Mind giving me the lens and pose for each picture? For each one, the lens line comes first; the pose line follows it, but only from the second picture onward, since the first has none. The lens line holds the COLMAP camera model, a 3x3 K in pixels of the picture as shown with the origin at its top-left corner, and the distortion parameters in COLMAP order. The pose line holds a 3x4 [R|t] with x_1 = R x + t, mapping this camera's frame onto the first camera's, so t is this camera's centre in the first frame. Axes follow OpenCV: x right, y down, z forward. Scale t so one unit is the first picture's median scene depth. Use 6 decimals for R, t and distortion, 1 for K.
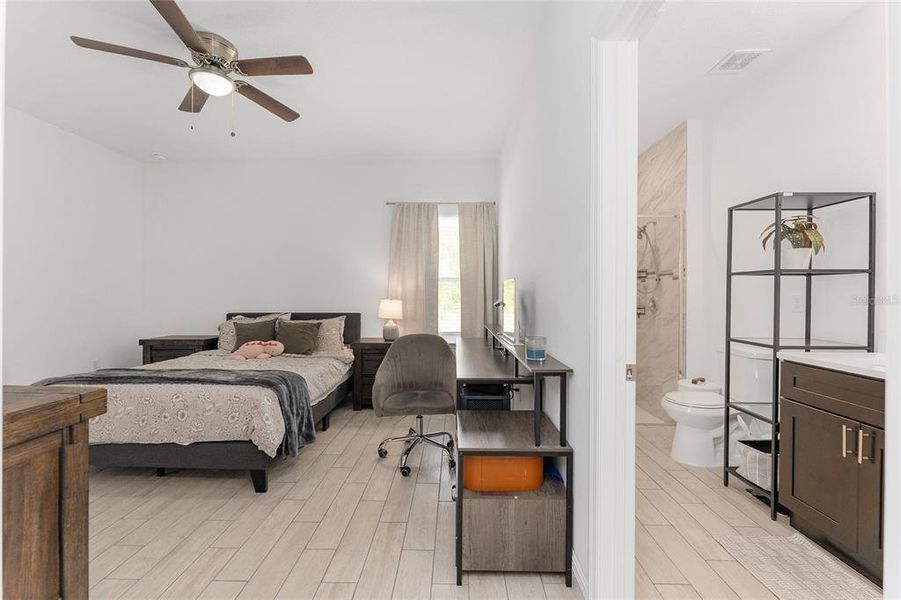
lens RADIAL K [[366.3, 0, 447.3], [0, 366.3, 297.6], [0, 0, 1]] dist [-0.001776, 0.000043]
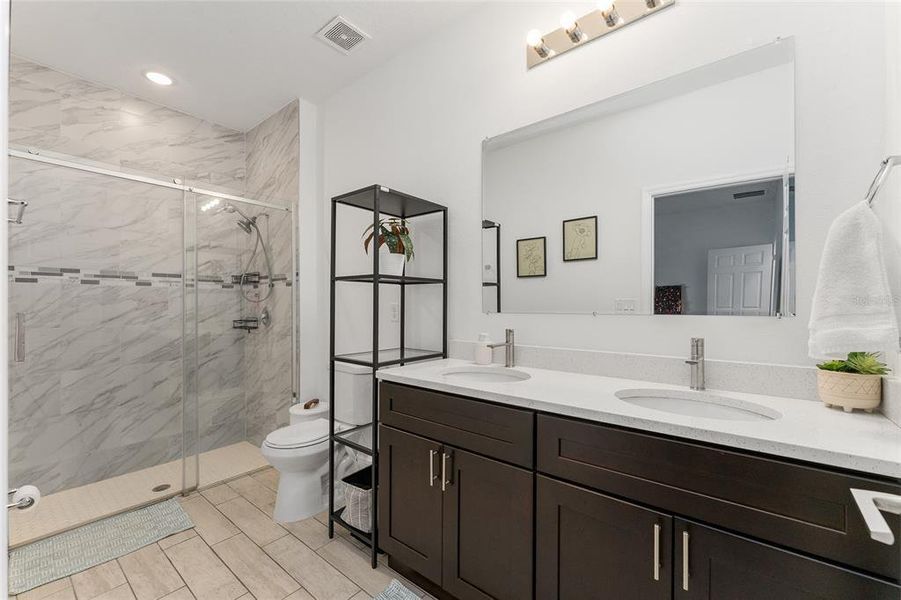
lens RADIAL K [[370.1, 0, 453.4], [0, 370.1, 288.7], [0, 0, 1]] dist [0.000724, 0.000094]
pose [[0.611933, 0.027638, 0.790427, 0.297804], [0.009447, 0.999063, -0.042247, -0.005029], [-0.790853, 0.033319, 0.611098, 0.296569]]
